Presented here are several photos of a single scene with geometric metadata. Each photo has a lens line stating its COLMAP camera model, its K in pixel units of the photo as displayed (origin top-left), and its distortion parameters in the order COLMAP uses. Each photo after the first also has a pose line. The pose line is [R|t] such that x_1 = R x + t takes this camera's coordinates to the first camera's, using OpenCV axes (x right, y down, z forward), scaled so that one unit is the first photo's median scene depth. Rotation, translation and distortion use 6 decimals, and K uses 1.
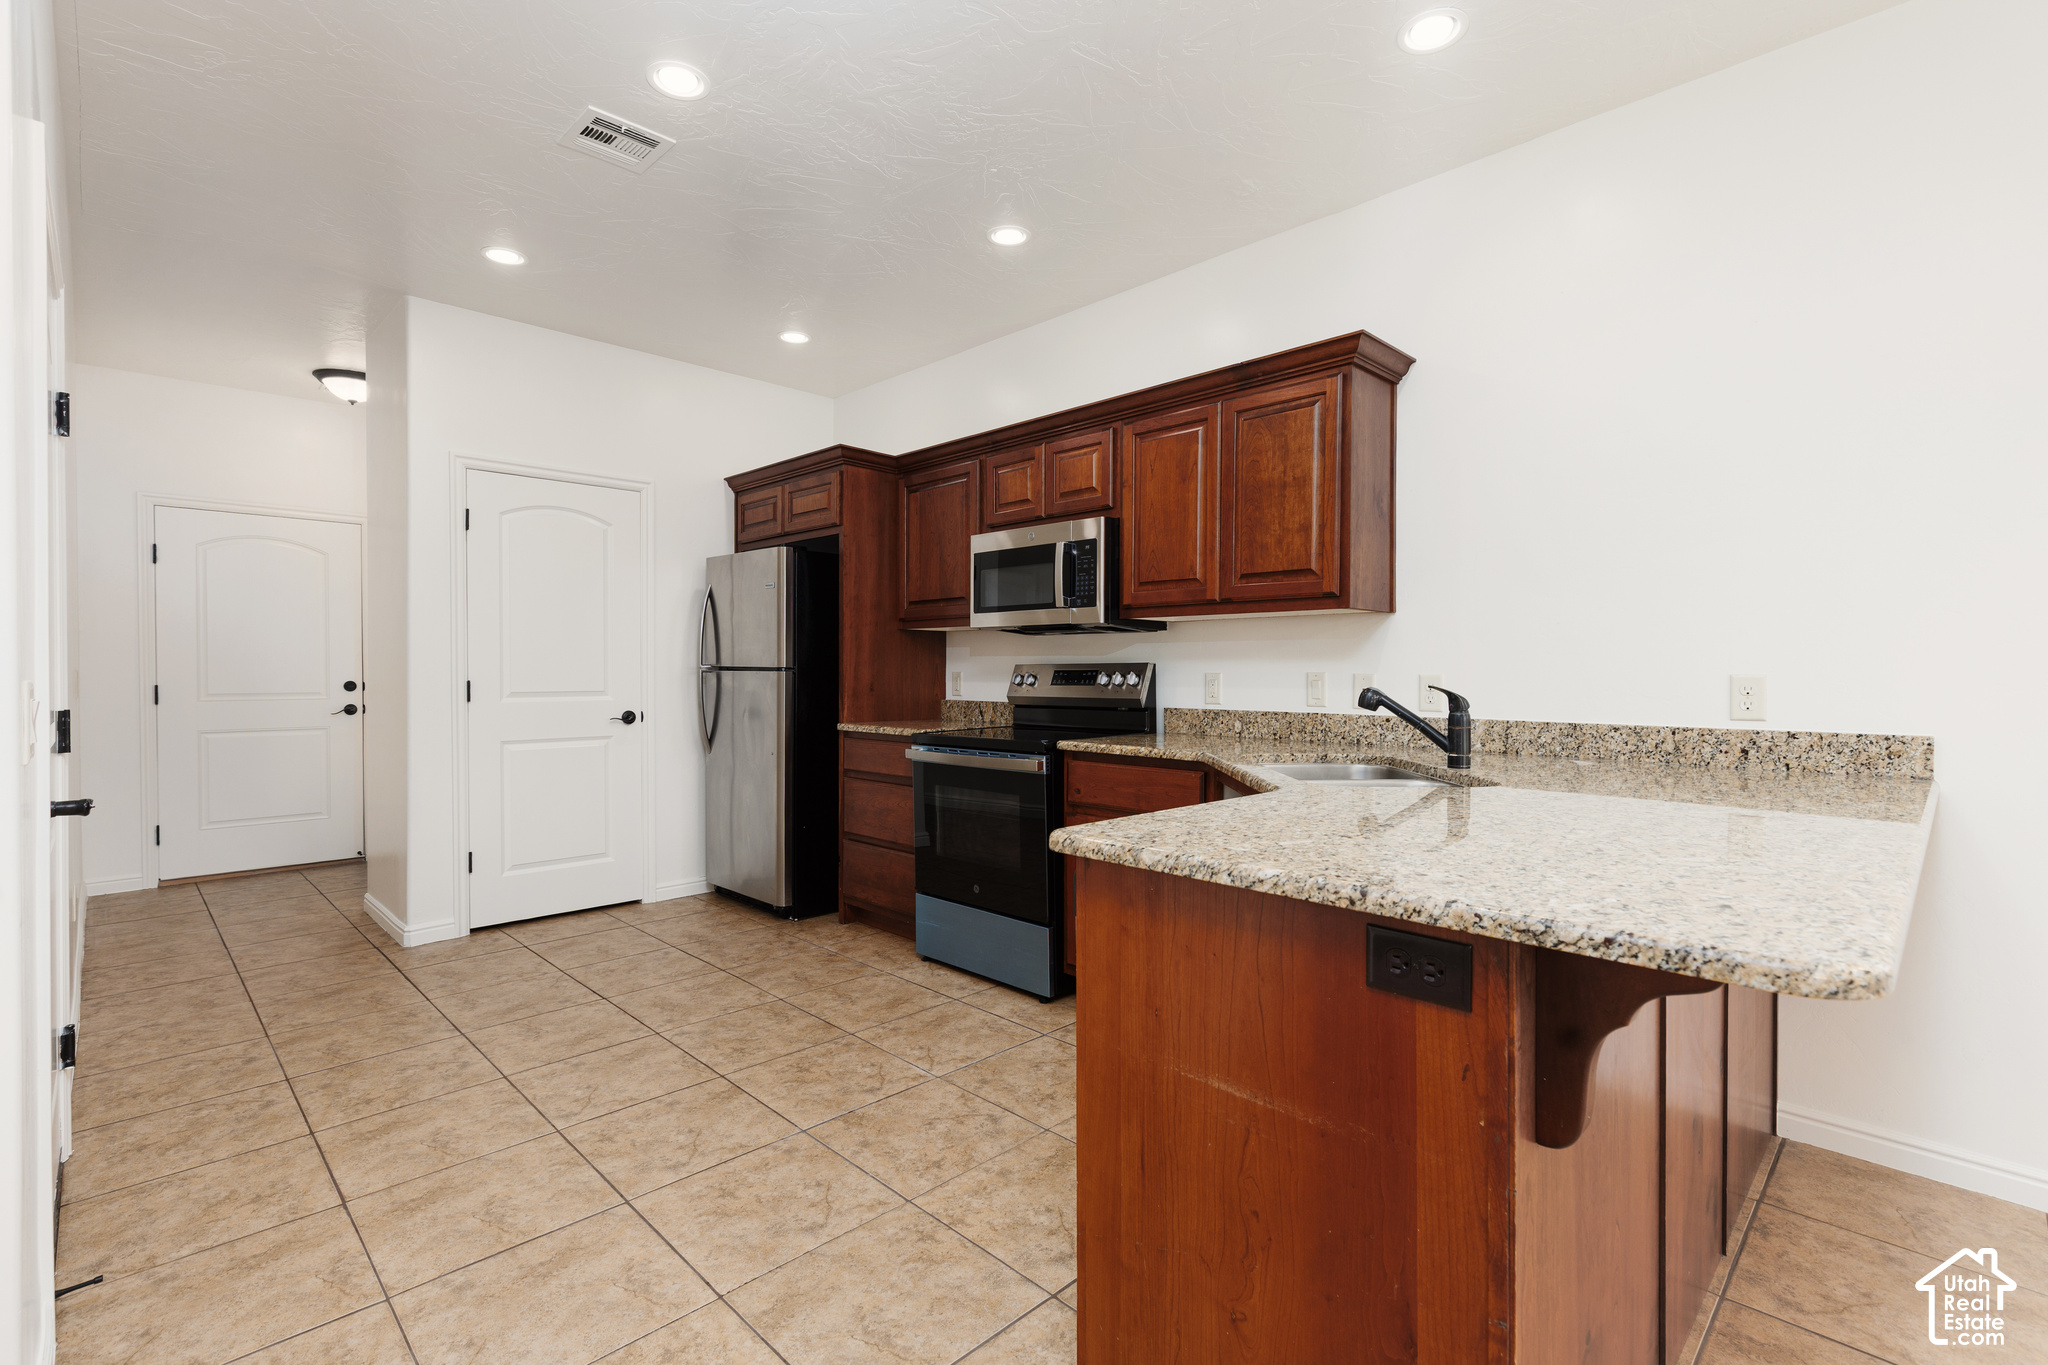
lens RADIAL K [[933.5, 0, 1024.0], [0, 933.5, 682.5], [0, 0, 1]] dist [0.003172, -0.000568]
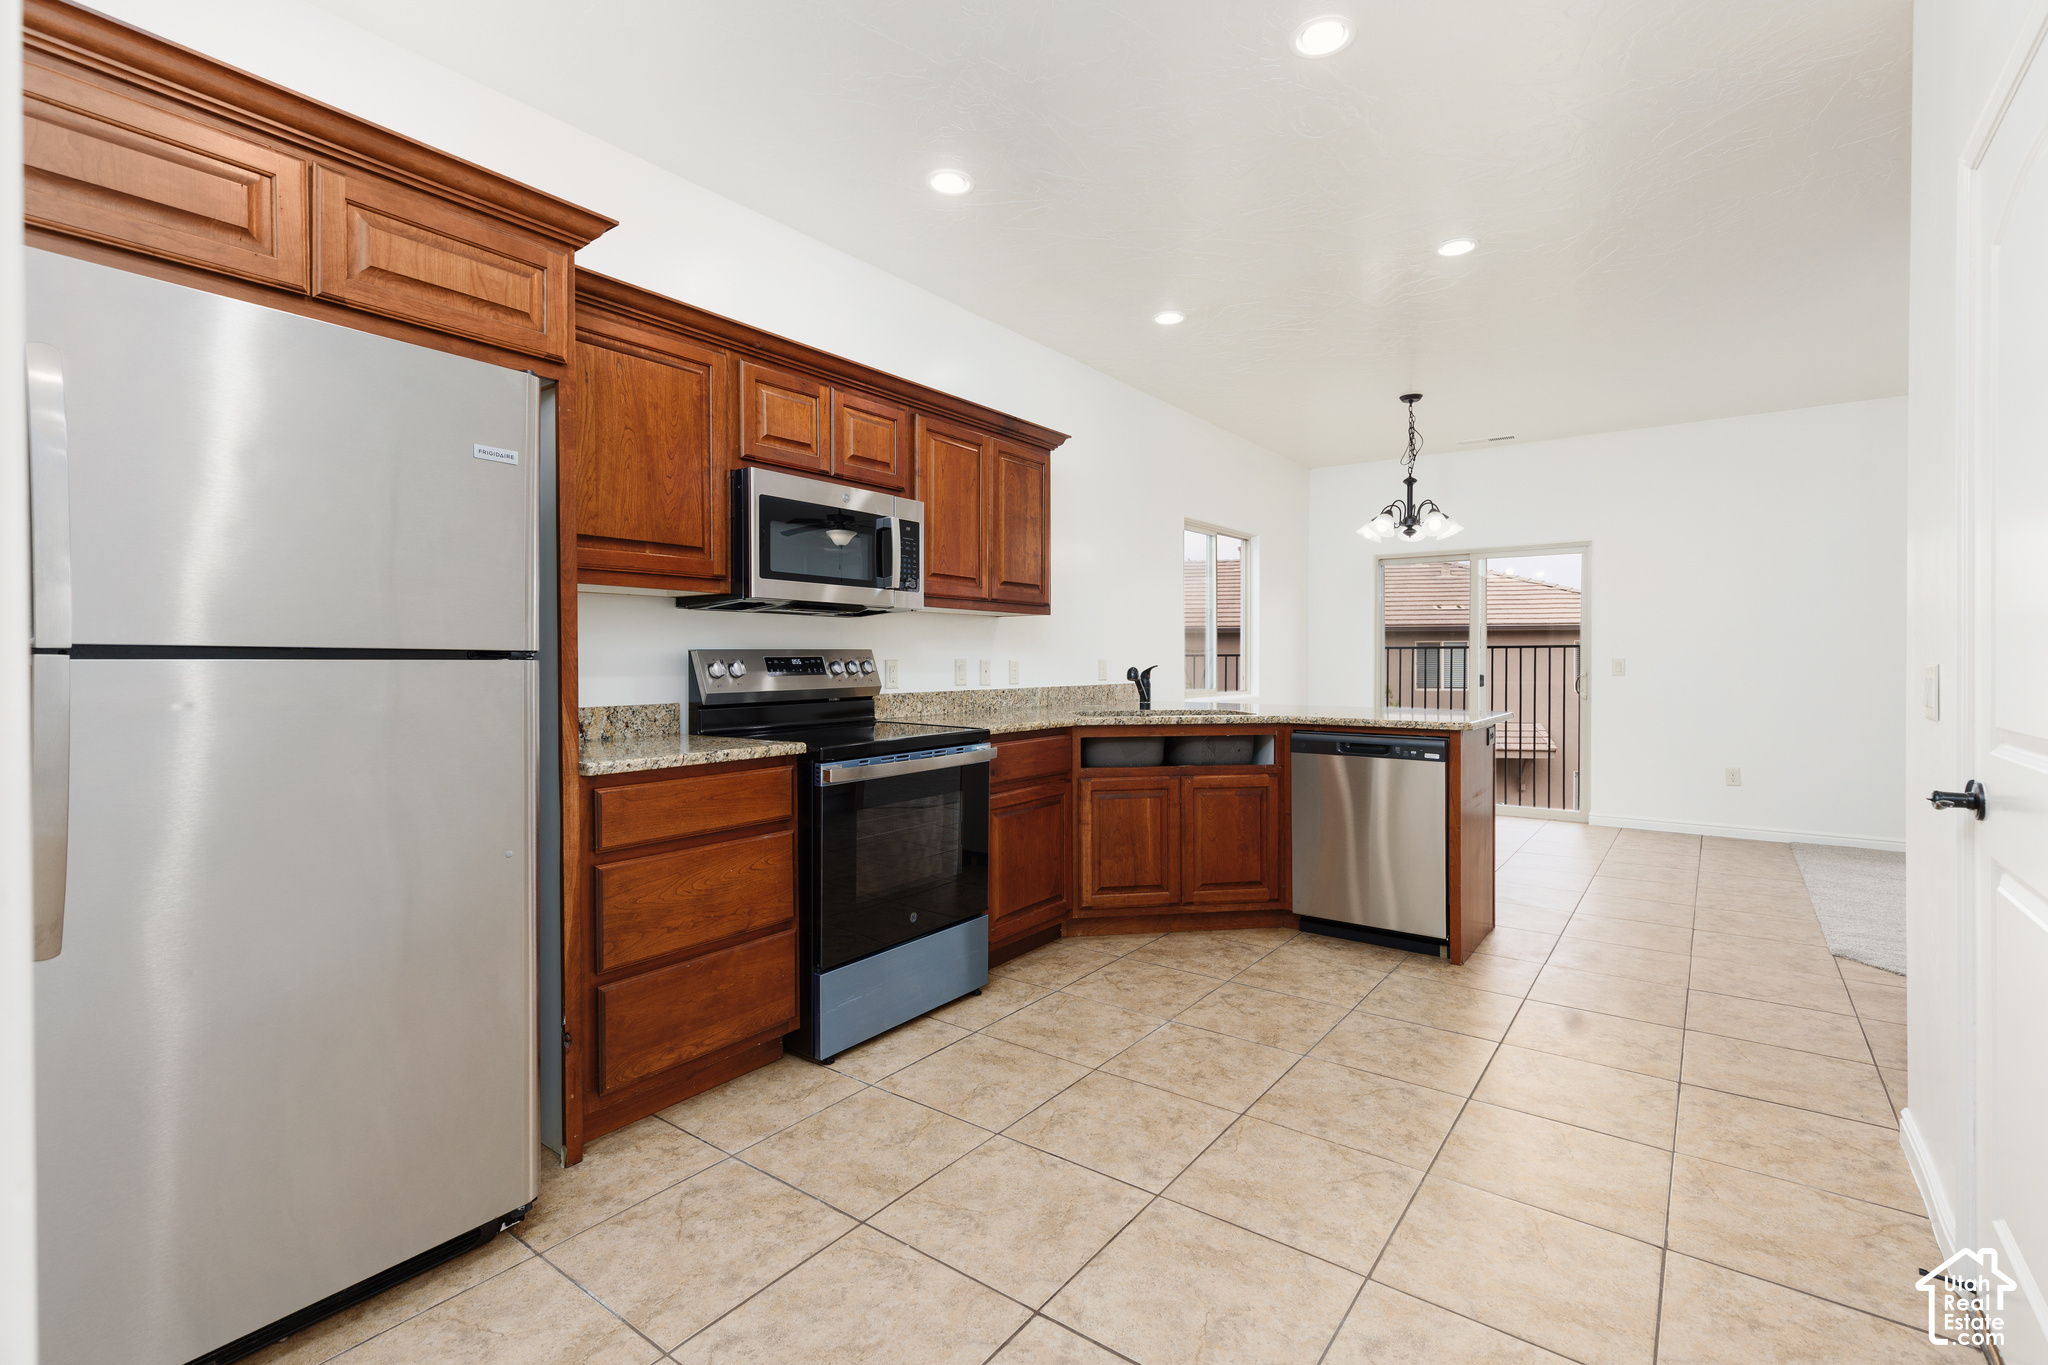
lens RADIAL K [[934.1, 0, 1026.4], [0, 934.1, 670.3], [0, 0, 1]] dist [0.003042, -0.000195]
pose [[-0.156212, -0.012934, 0.987639, -0.997037], [0.016850, 0.999734, 0.015758, -0.014138], [-0.987580, 0.019103, -0.155952, 1.144653]]
